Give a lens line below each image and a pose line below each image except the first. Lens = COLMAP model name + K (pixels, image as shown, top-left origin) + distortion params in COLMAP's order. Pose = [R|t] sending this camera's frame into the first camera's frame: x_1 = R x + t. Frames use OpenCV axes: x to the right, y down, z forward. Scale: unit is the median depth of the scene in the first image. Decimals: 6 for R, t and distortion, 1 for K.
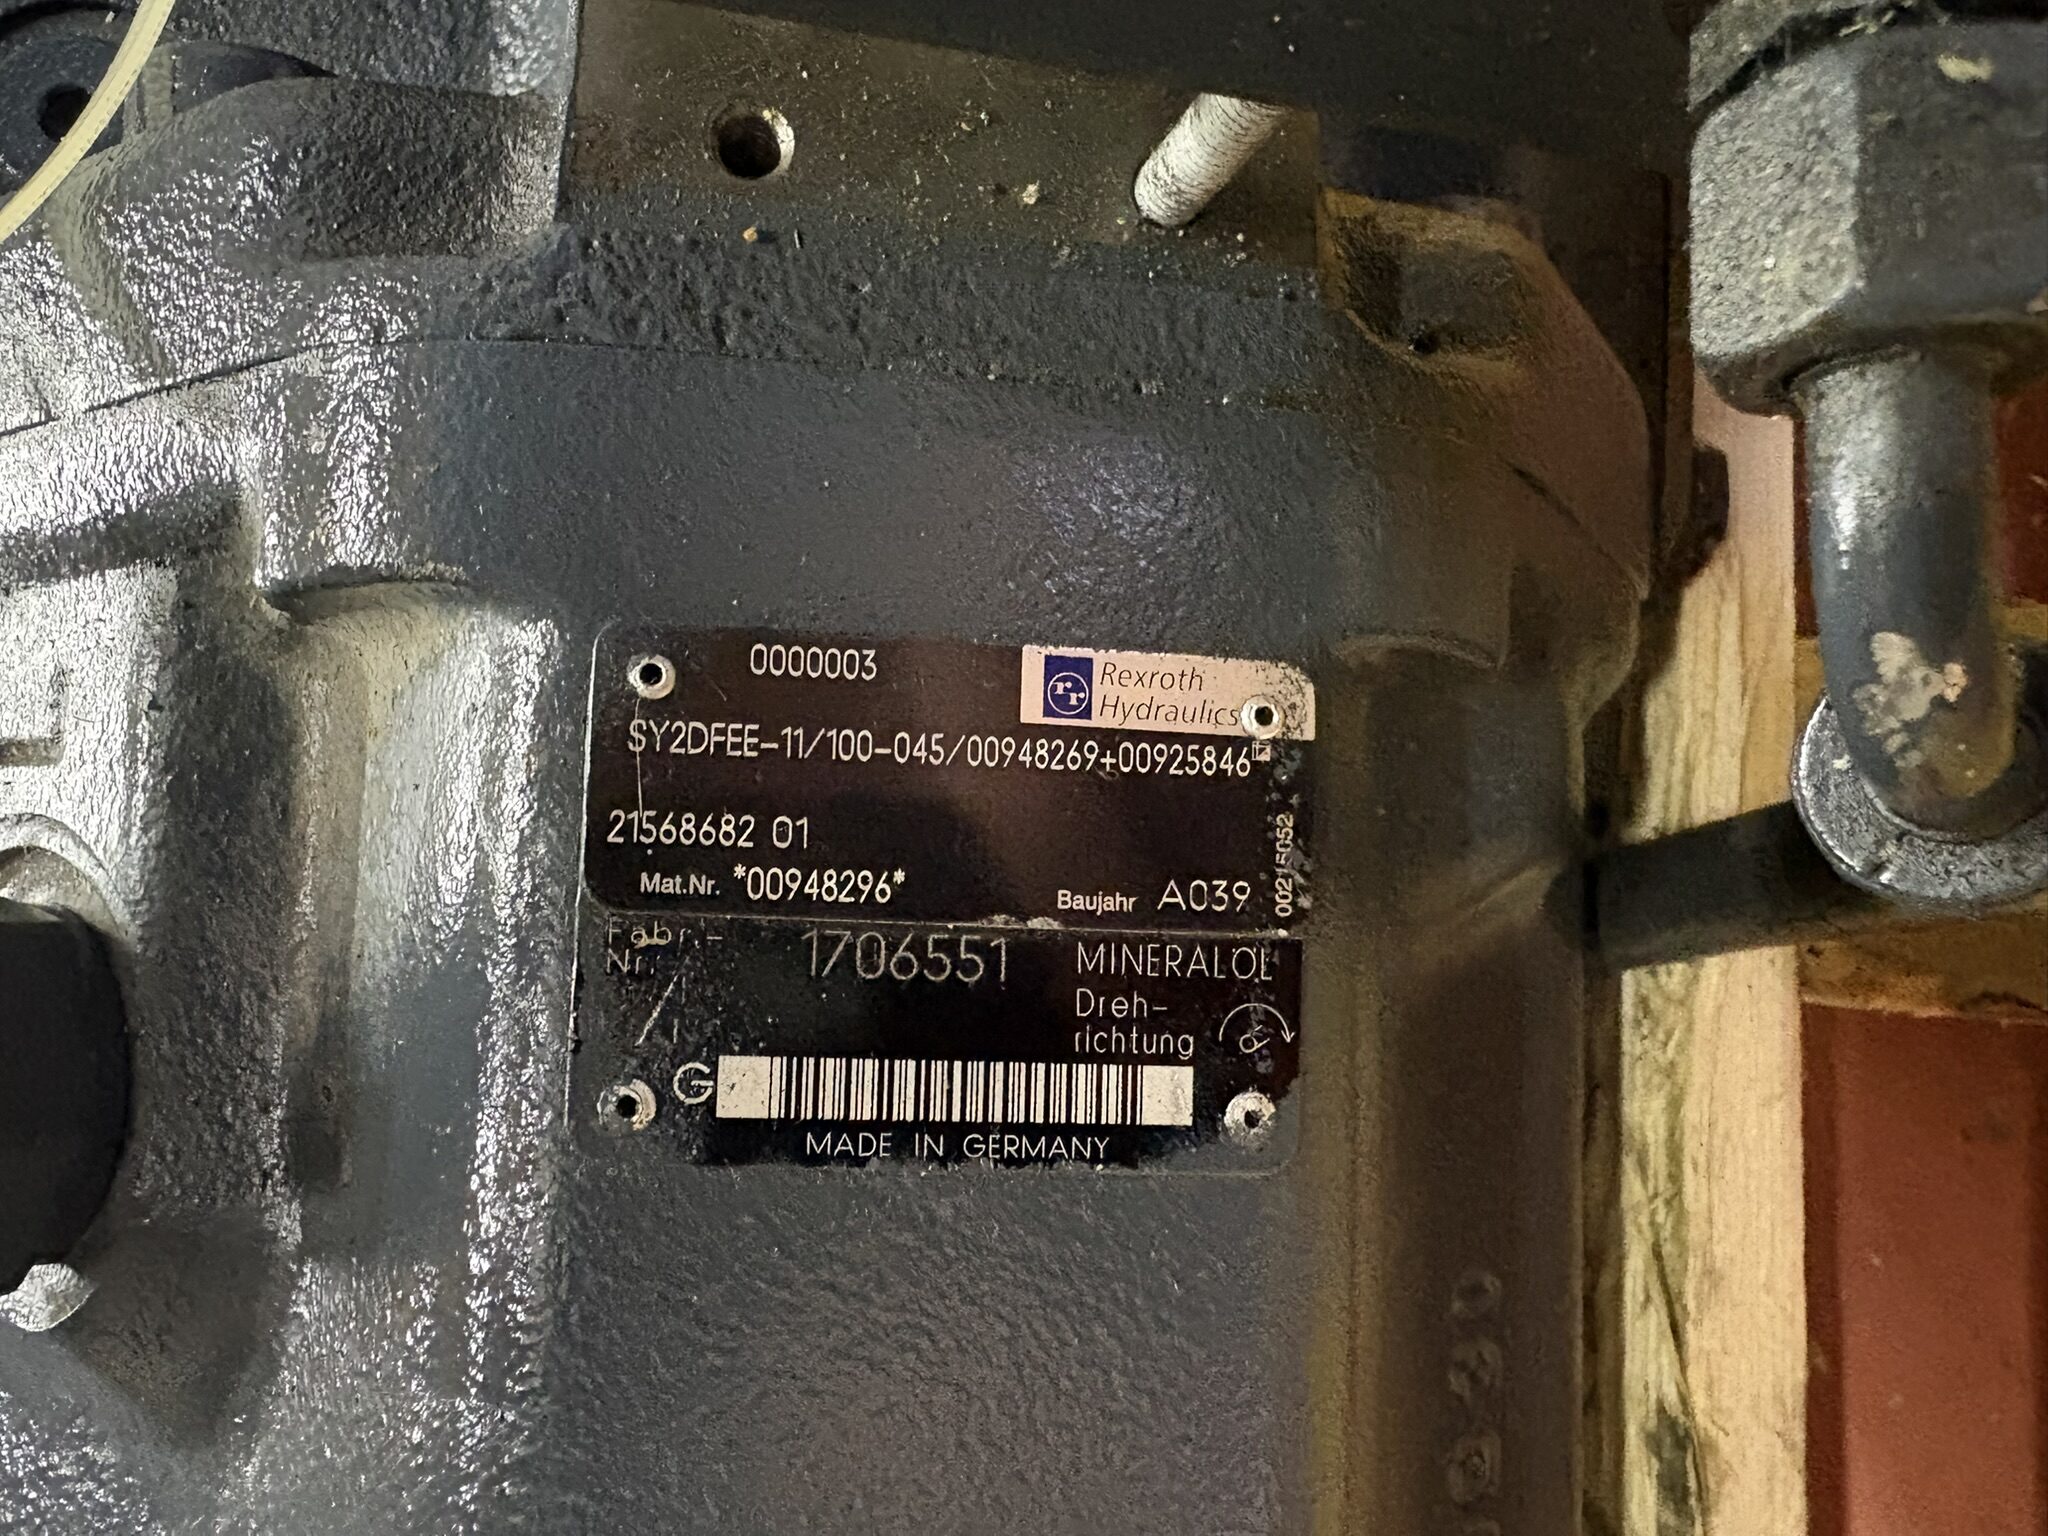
lens RADIAL K [[1736.3, 0, 859.7], [0, 1736.3, 765.8], [0, 0, 1]] dist [0.007514, 0.002869]
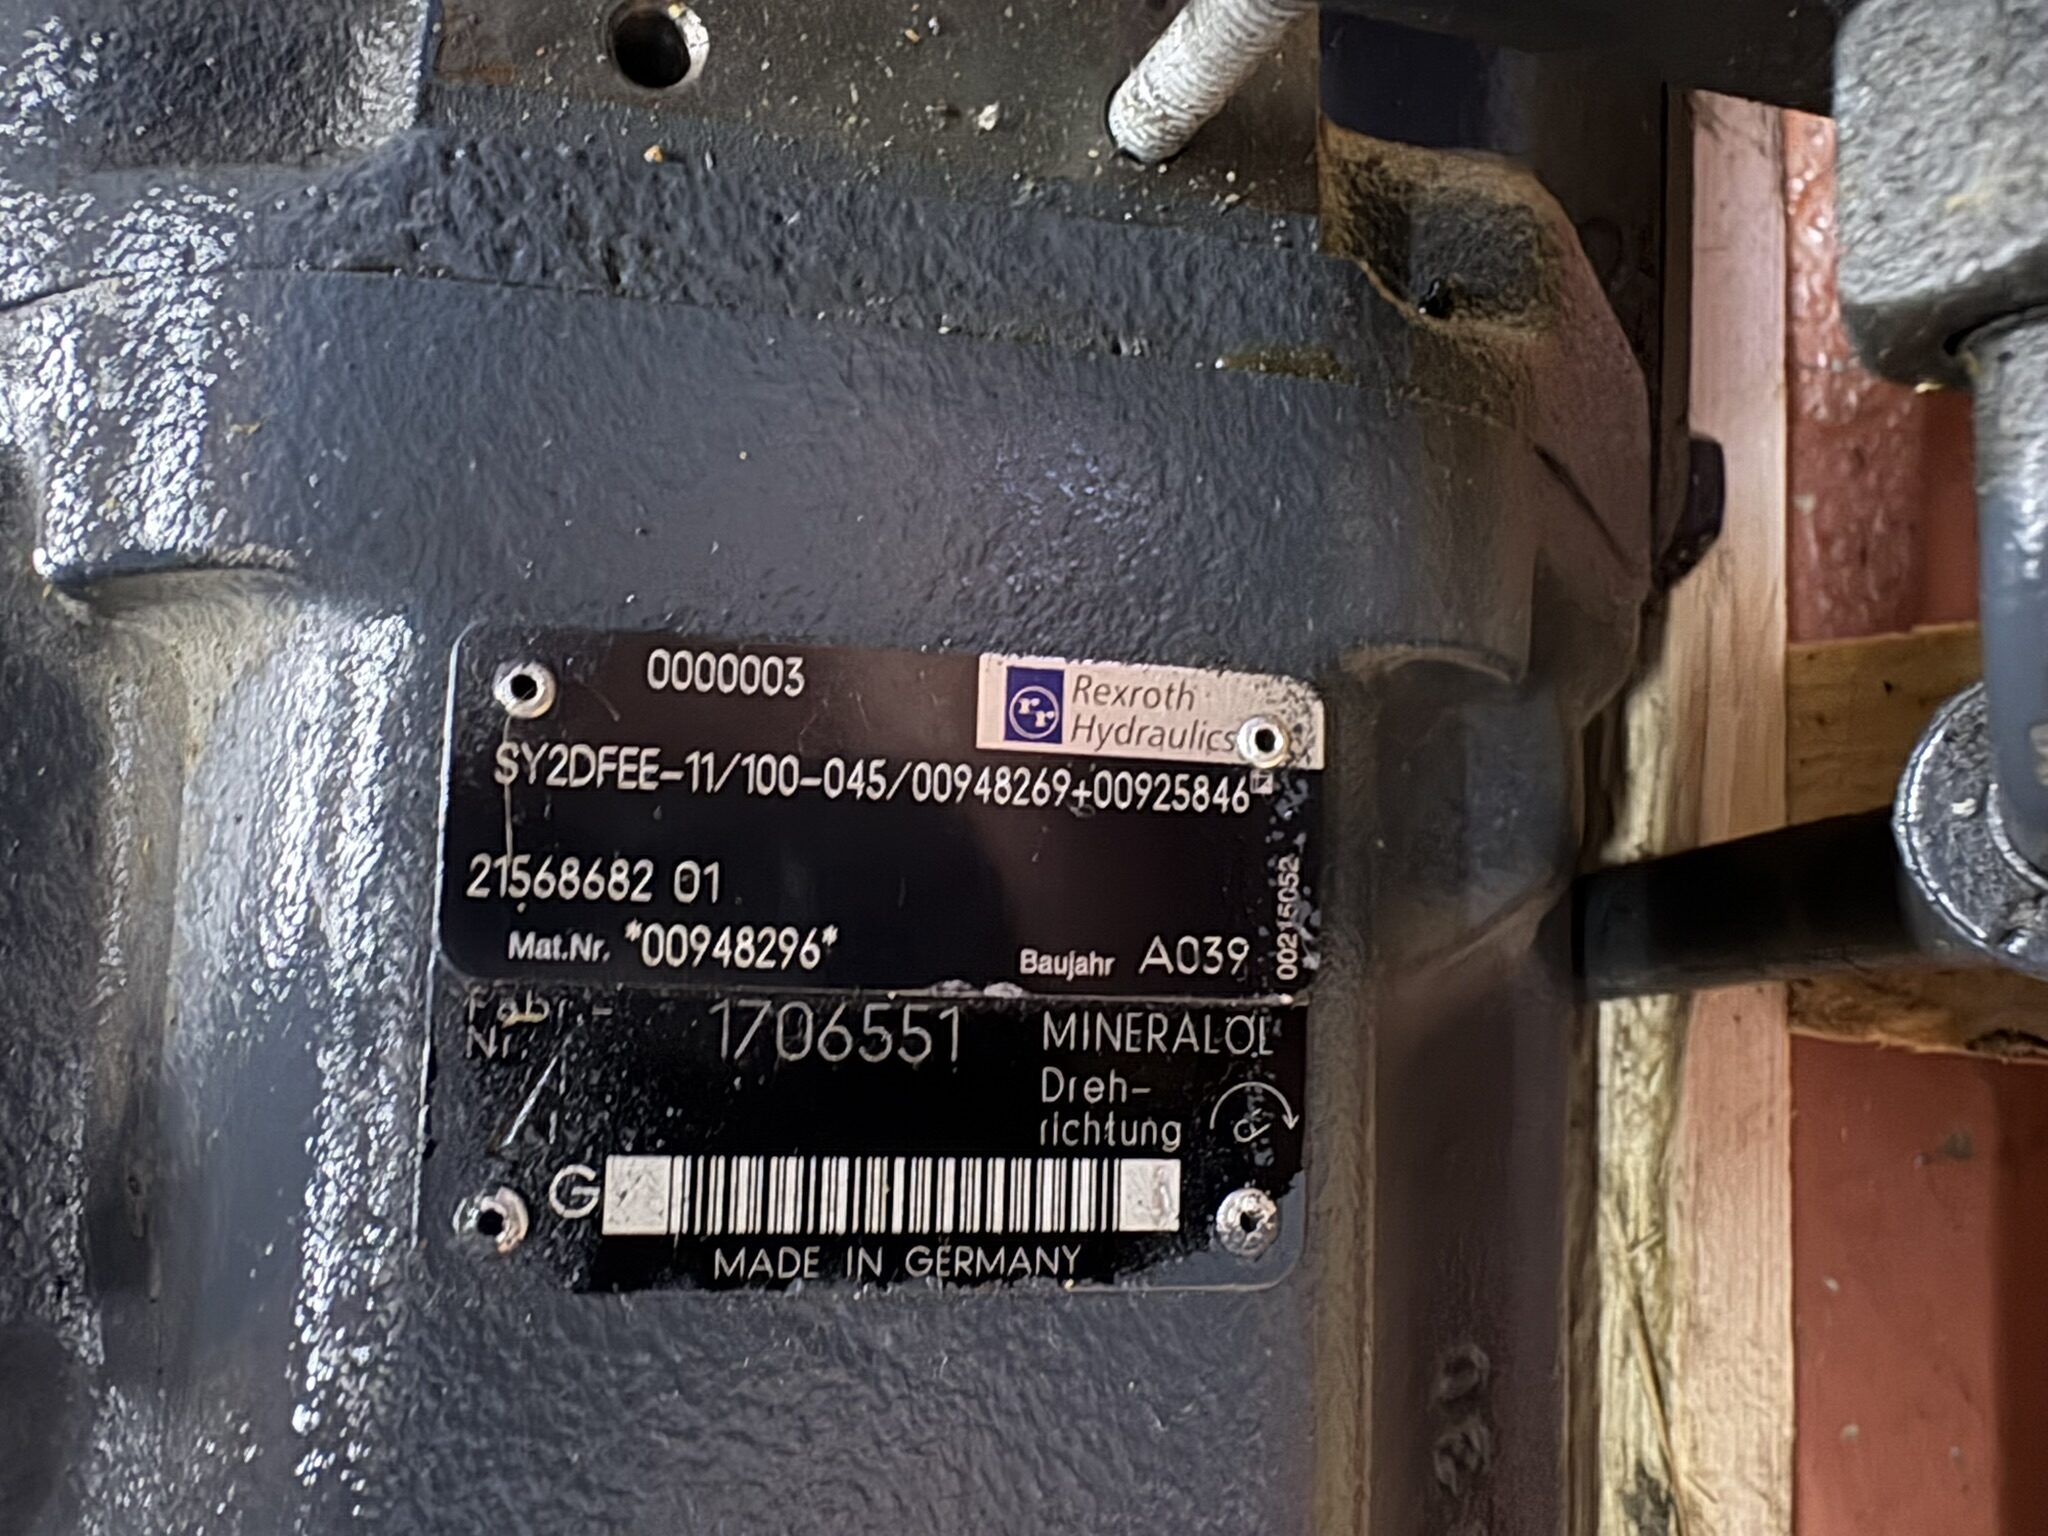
lens RADIAL K [[1787.0, 0, 885.1], [0, 1787.0, 763.0], [0, 0, 1]] dist [0.002981, 0.003467]
pose [[0.998287, 0.005107, 0.058285, -0.000788], [-0.005256, 0.999983, 0.002402, -0.019147], [-0.058272, -0.002704, 0.998297, 0.151027]]
